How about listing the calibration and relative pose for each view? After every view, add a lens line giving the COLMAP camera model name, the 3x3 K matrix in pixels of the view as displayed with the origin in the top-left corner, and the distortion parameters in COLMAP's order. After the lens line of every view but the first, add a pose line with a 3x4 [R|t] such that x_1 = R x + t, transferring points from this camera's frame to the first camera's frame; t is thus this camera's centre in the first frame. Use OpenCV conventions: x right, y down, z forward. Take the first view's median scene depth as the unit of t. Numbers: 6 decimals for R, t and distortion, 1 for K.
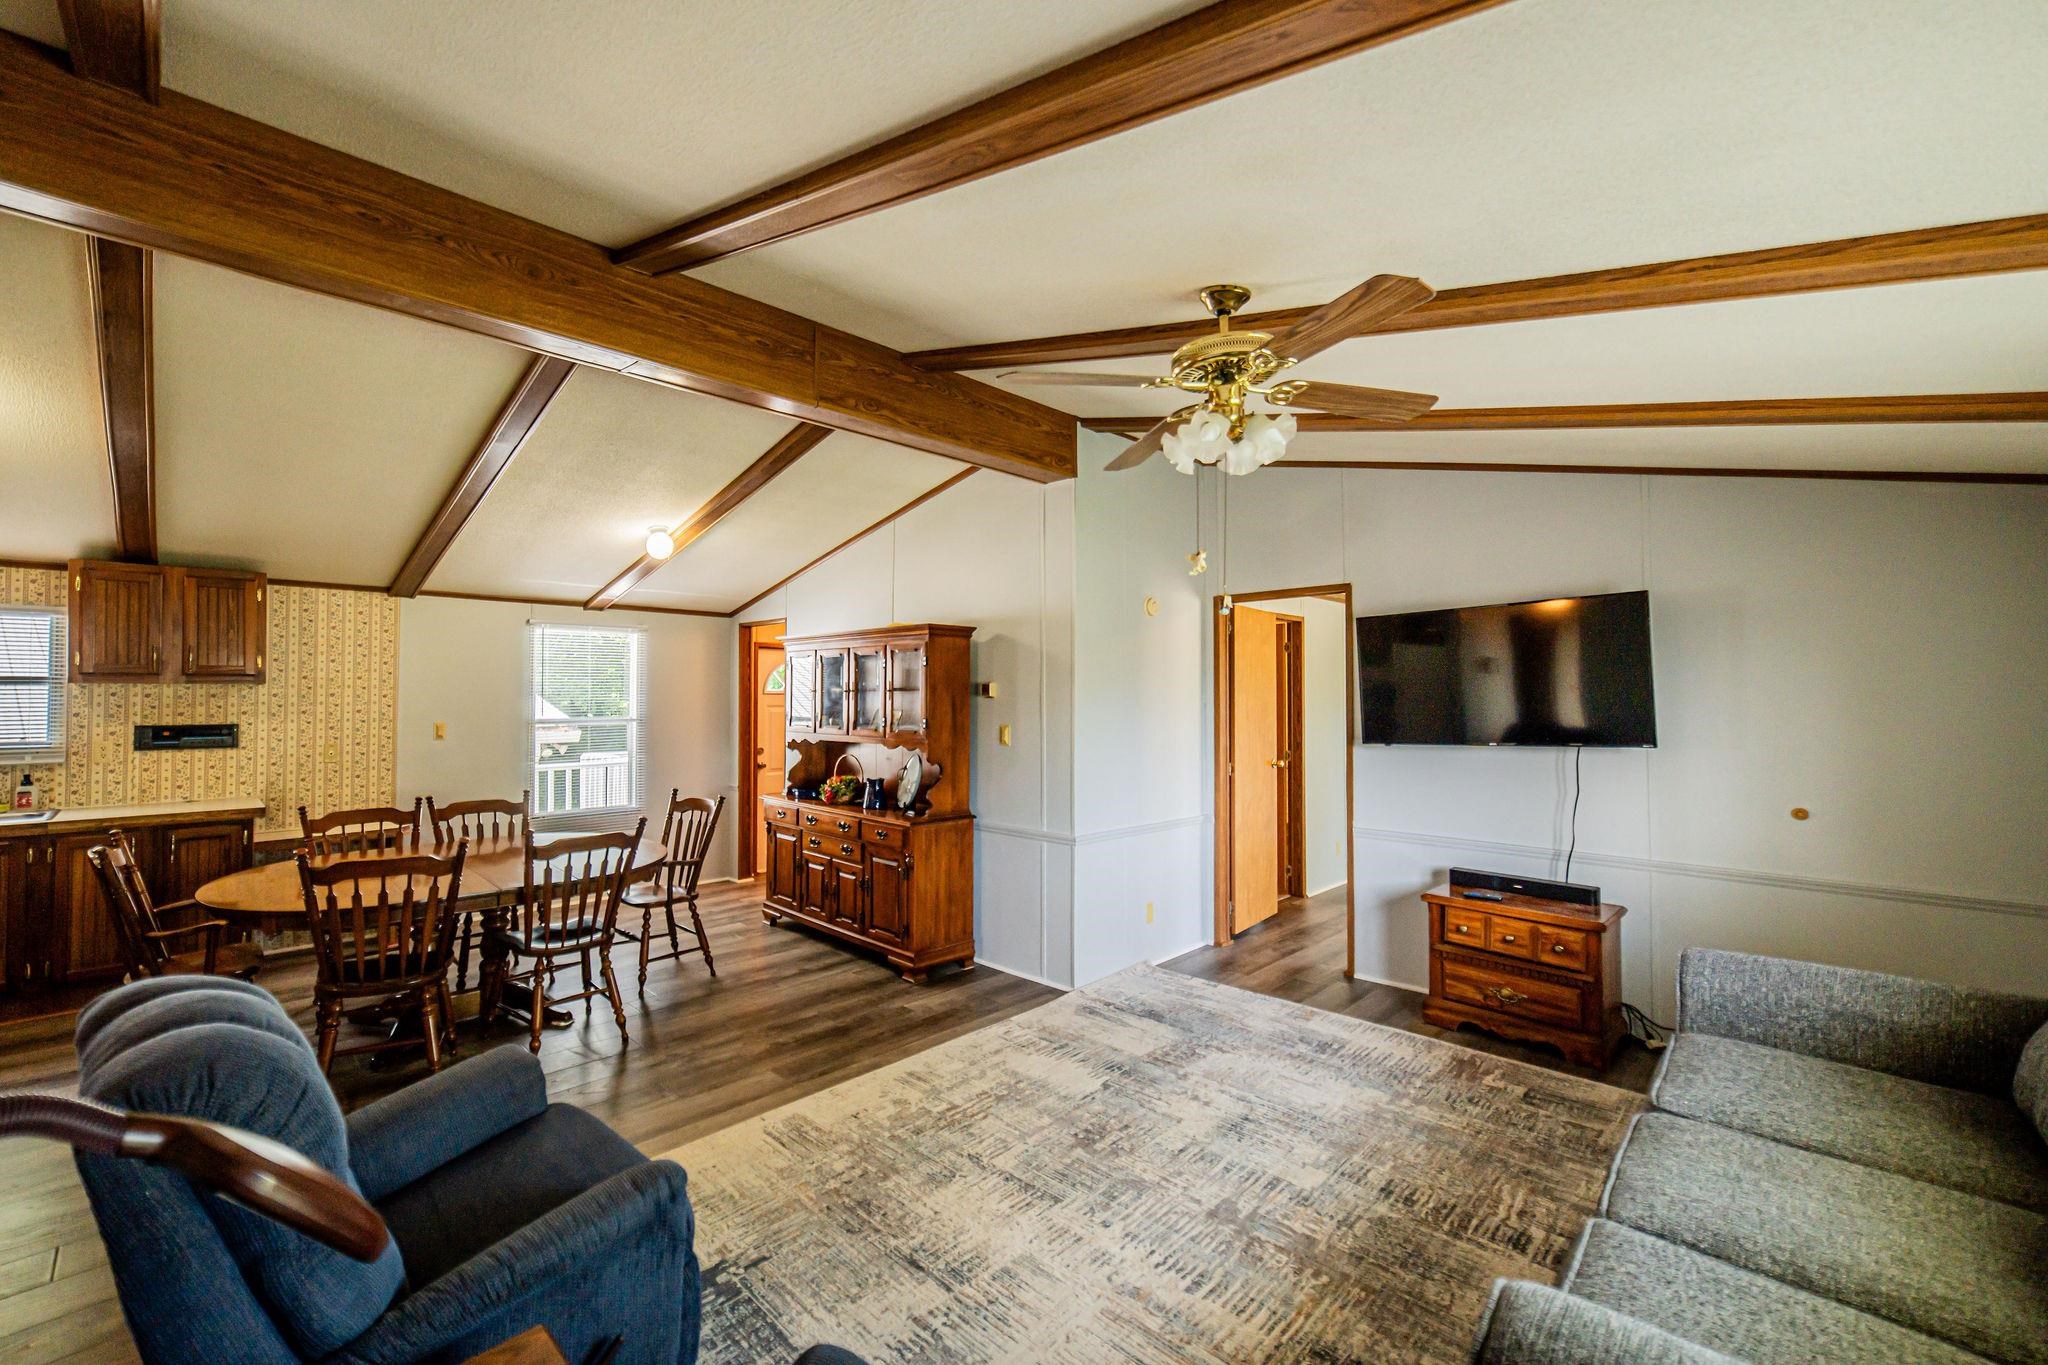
lens RADIAL K [[826.4, 0, 902.8], [0, 826.4, 693.4], [0, 0, 1]] dist [-0.000726, 0.000474]
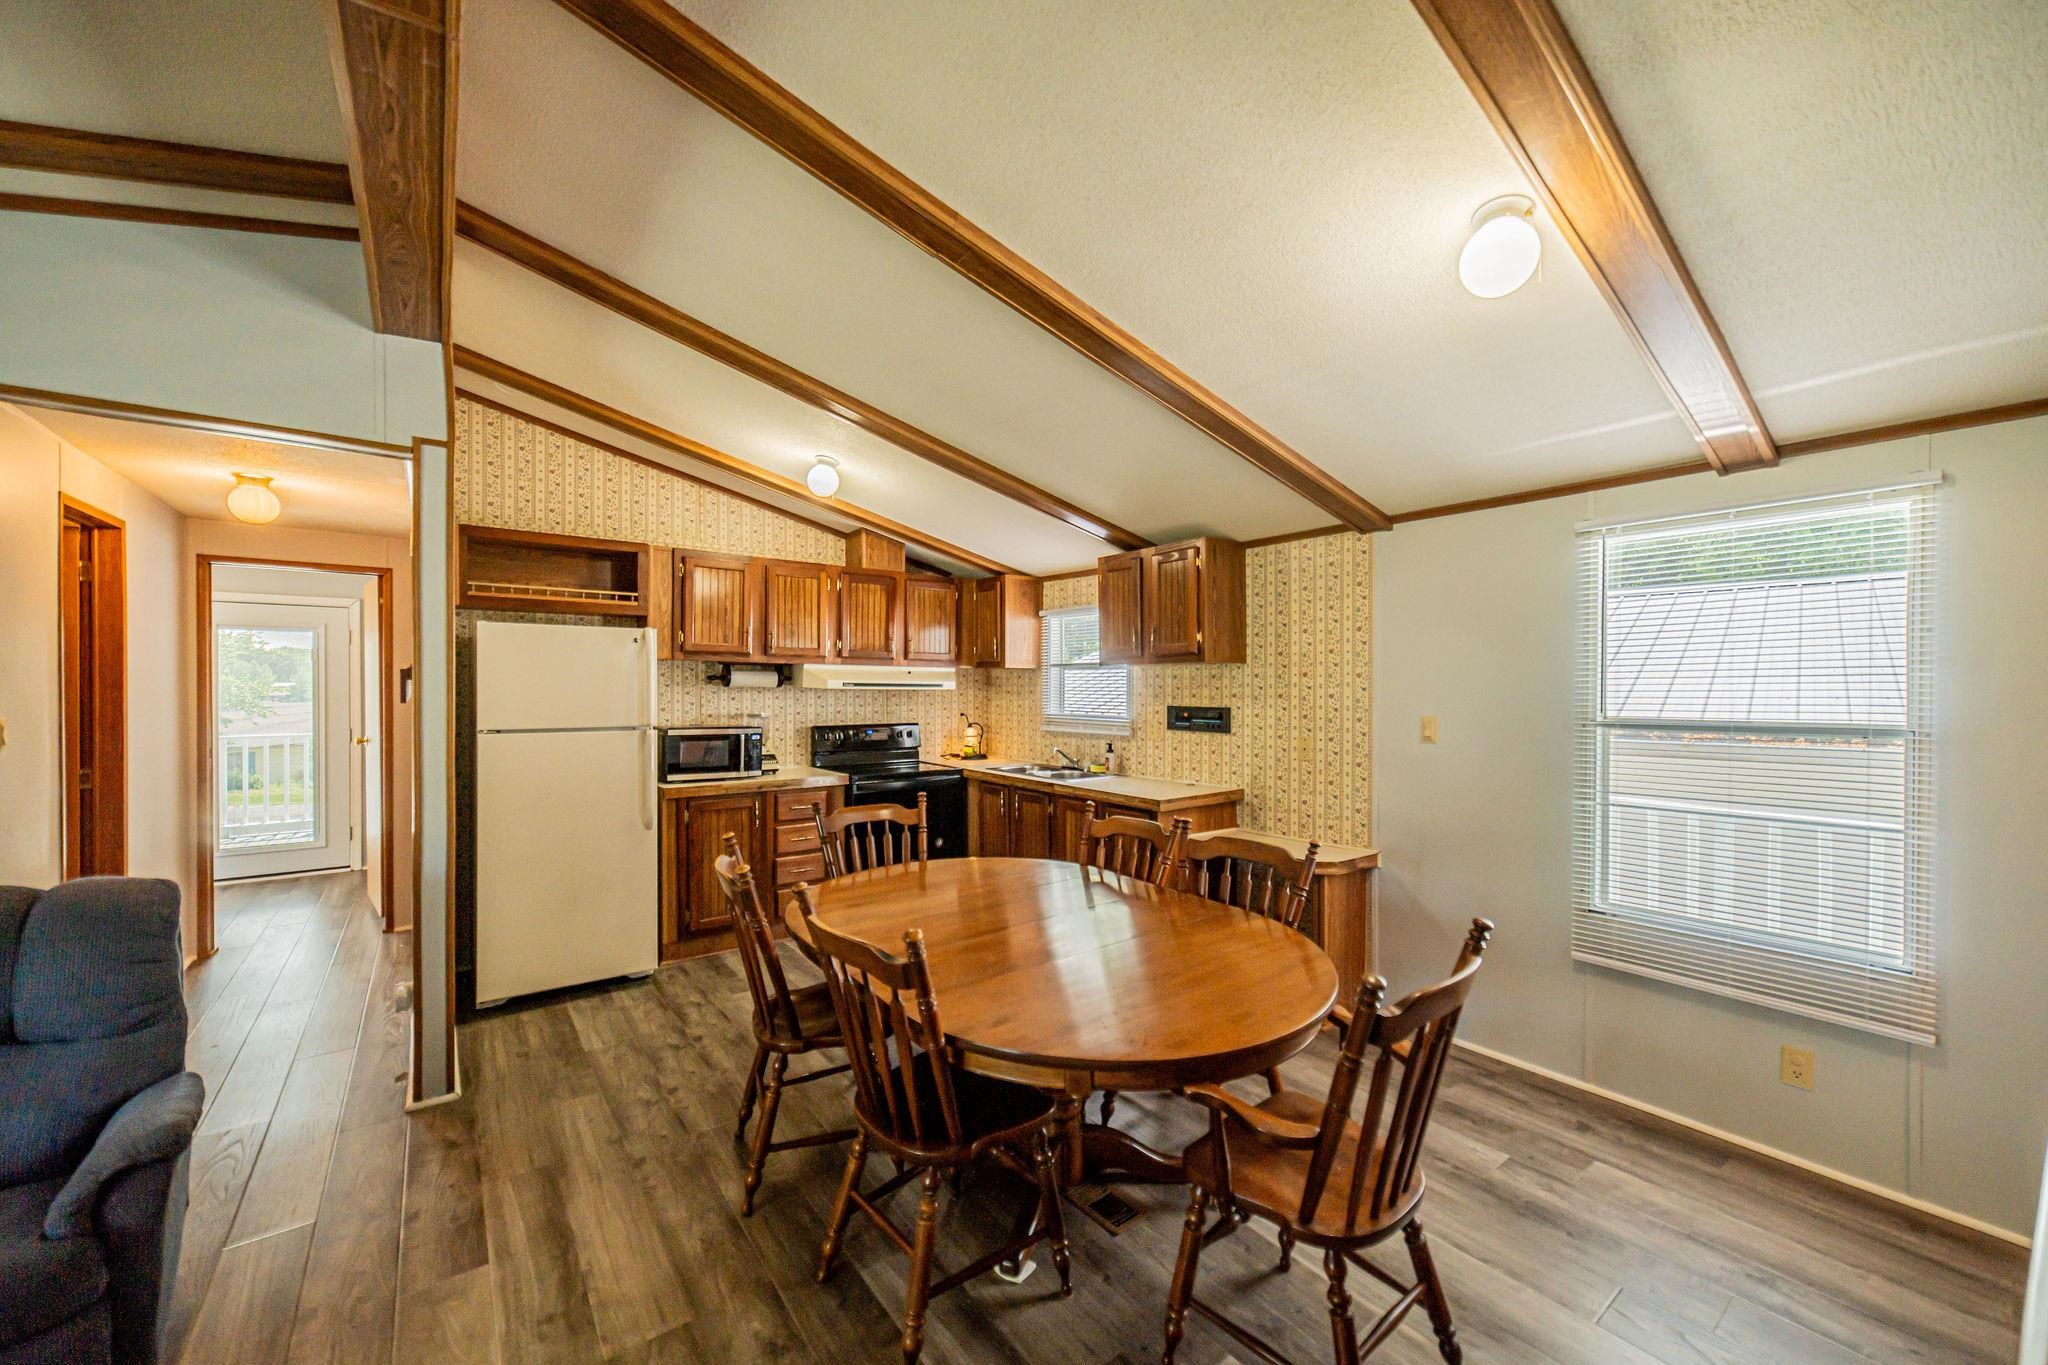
lens RADIAL K [[791.7, 0, 1023.2], [0, 791.7, 702.4], [0, 0, 1]] dist [-0.002869, 0.000403]
pose [[-0.074517, 0.018586, -0.997046, 0.110793], [0.001742, 0.999827, 0.018508, 0.019179], [0.997218, -0.000358, -0.074537, 1.088305]]
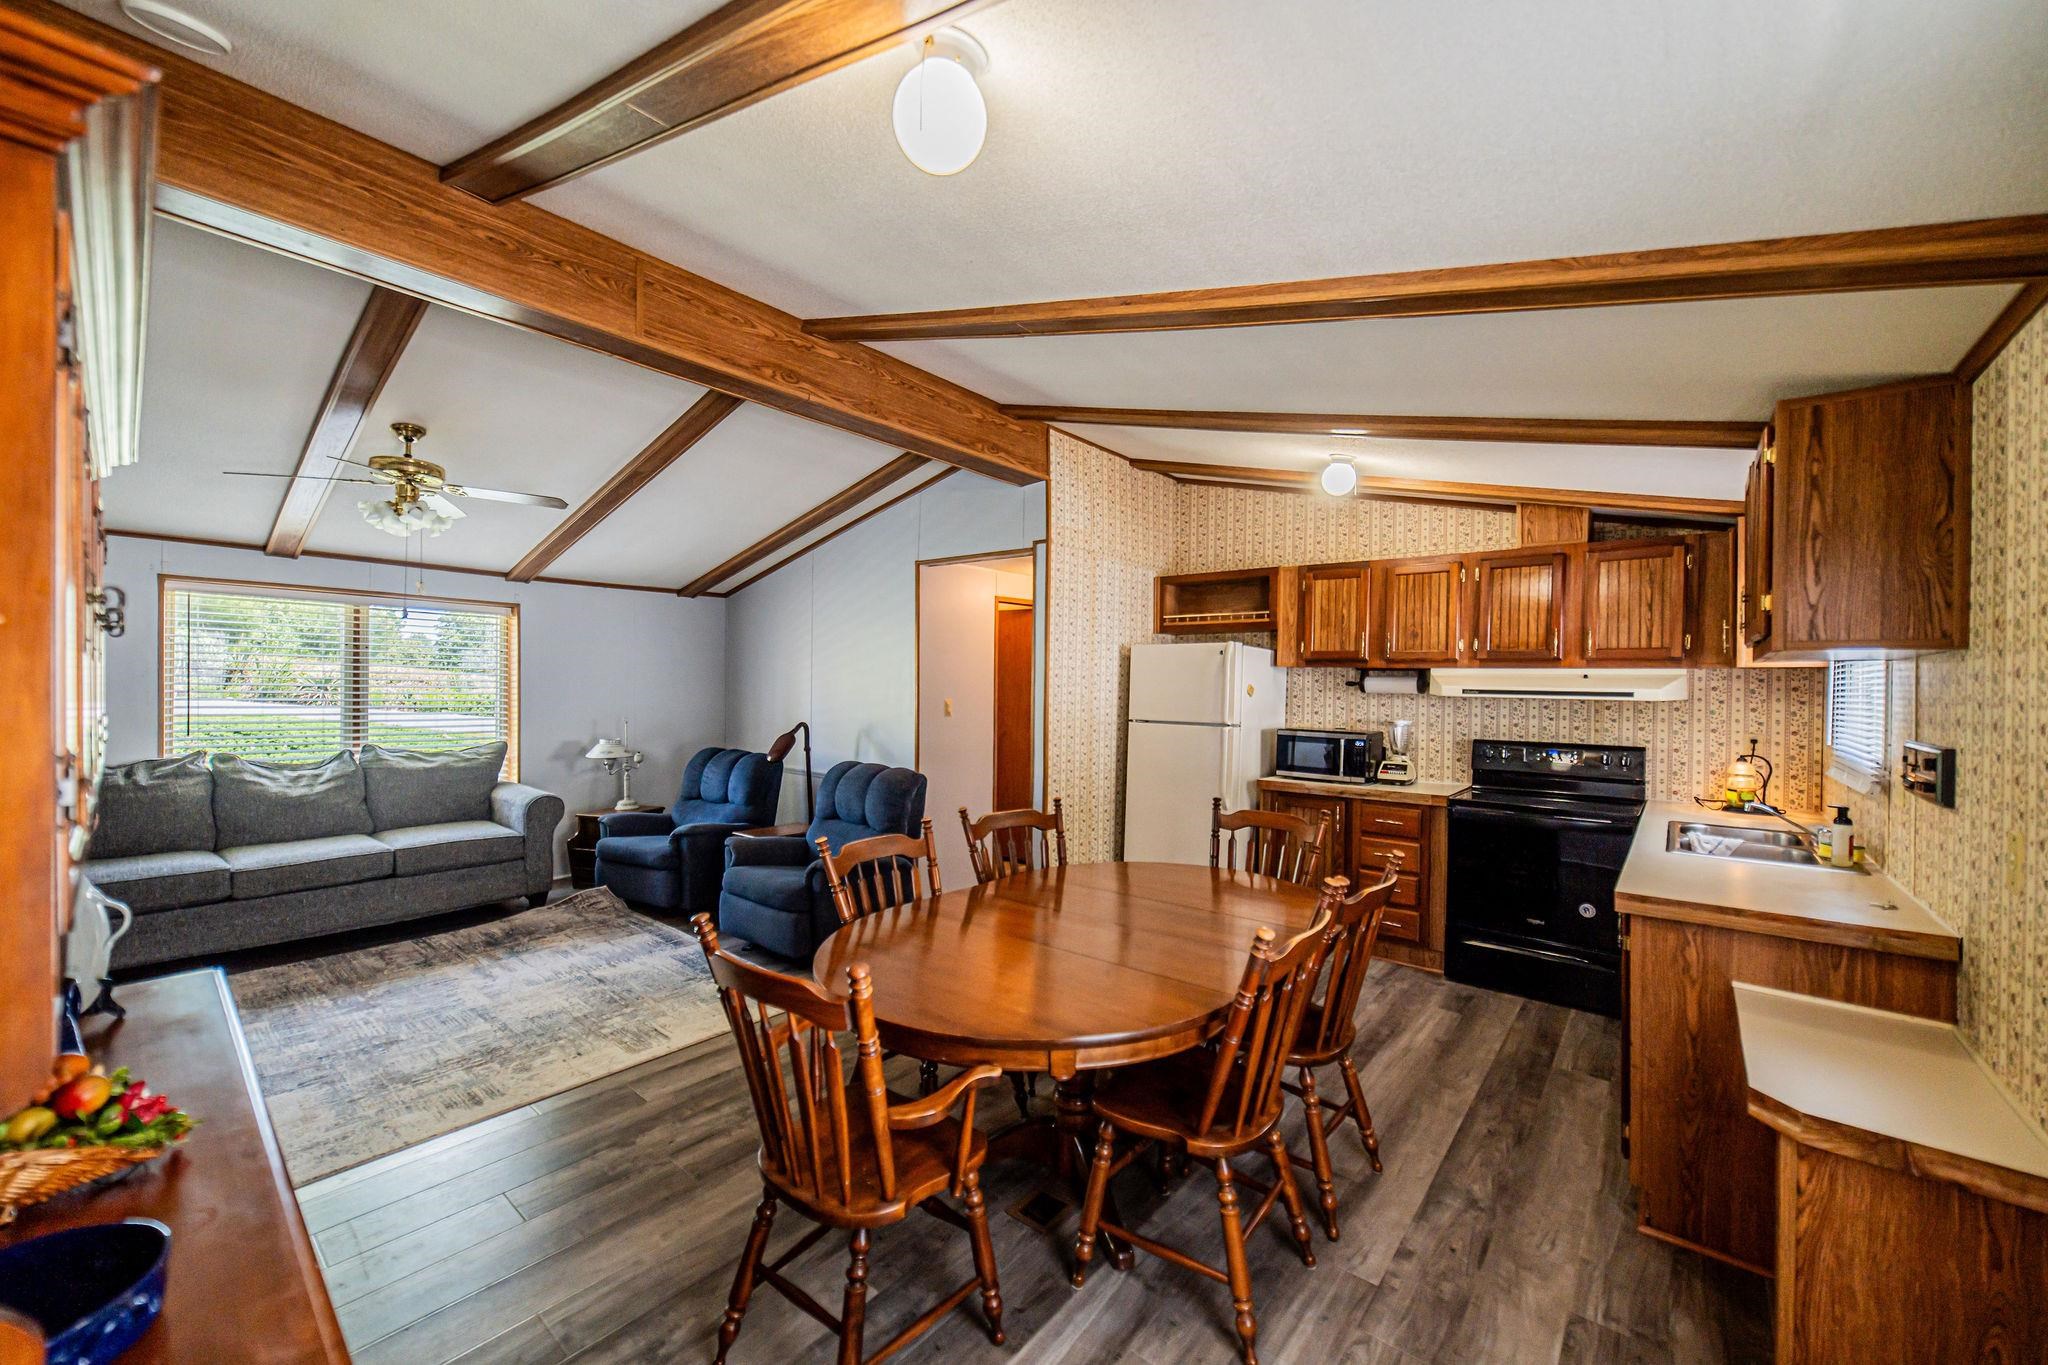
lens RADIAL K [[791.7, 0, 1015.5], [0, 791.7, 699.8], [0, 0, 1]] dist [-0.002869, 0.000403]
pose [[-0.989635, -0.010344, -0.143230, -0.383716], [-0.012854, 0.999779, 0.016614, 0.014504], [0.143026, 0.018283, -0.989550, 1.708557]]
